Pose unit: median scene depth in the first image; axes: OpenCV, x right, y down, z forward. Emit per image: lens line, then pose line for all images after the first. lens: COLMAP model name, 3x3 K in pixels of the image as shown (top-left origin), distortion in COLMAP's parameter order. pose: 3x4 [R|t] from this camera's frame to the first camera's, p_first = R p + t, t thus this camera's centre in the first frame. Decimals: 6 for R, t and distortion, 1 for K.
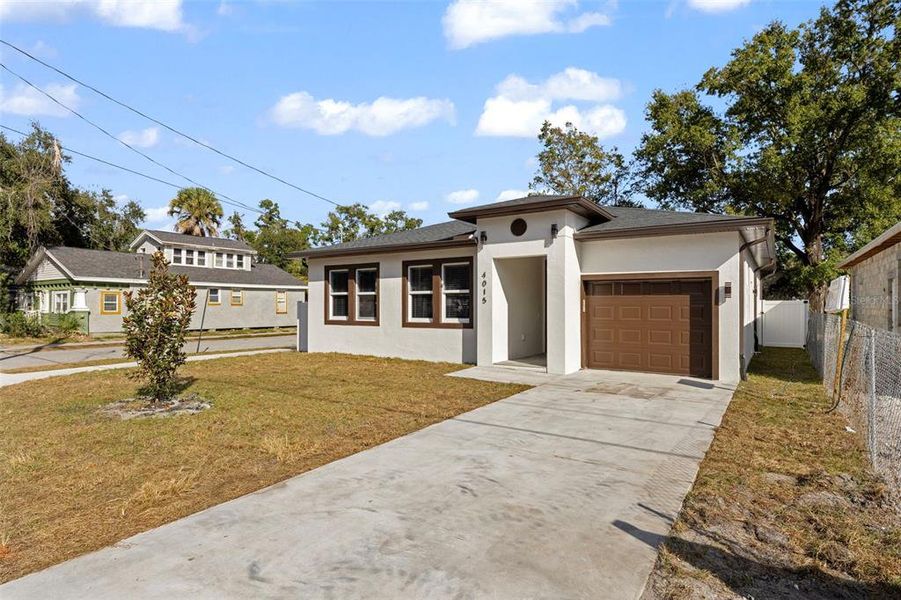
lens RADIAL K [[486.8, 0, 450.5], [0, 486.8, 300.0], [0, 0, 1]] dist [0.002681, 0.000003]
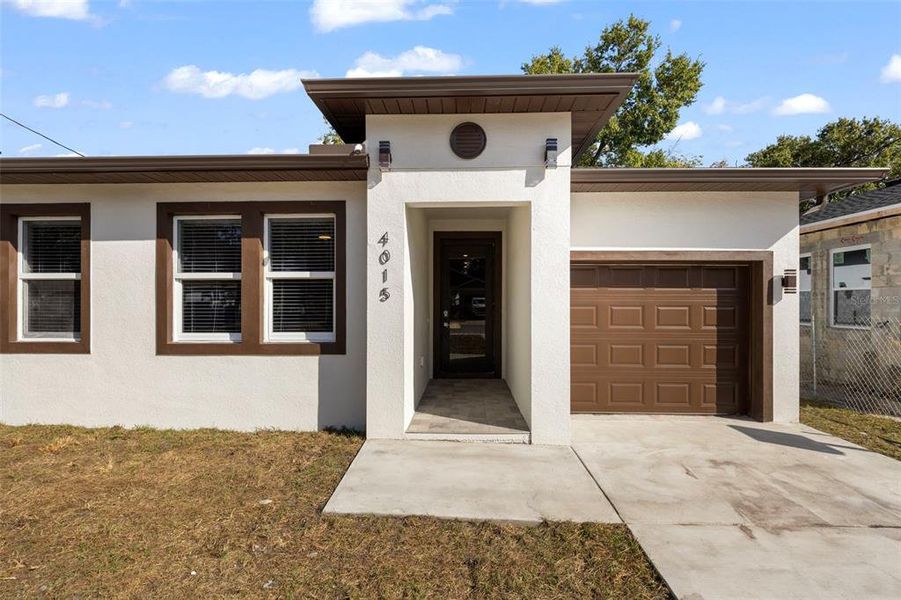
lens RADIAL K [[399.7, 0, 439.1], [0, 399.7, 298.5], [0, 0, 1]] dist [-0.004508, -0.000695]
pose [[0.849577, 0.001790, 0.527462, -0.076134], [-0.006505, 0.999954, 0.007083, 0.001356], [-0.527425, -0.009449, 0.849549, 0.591411]]
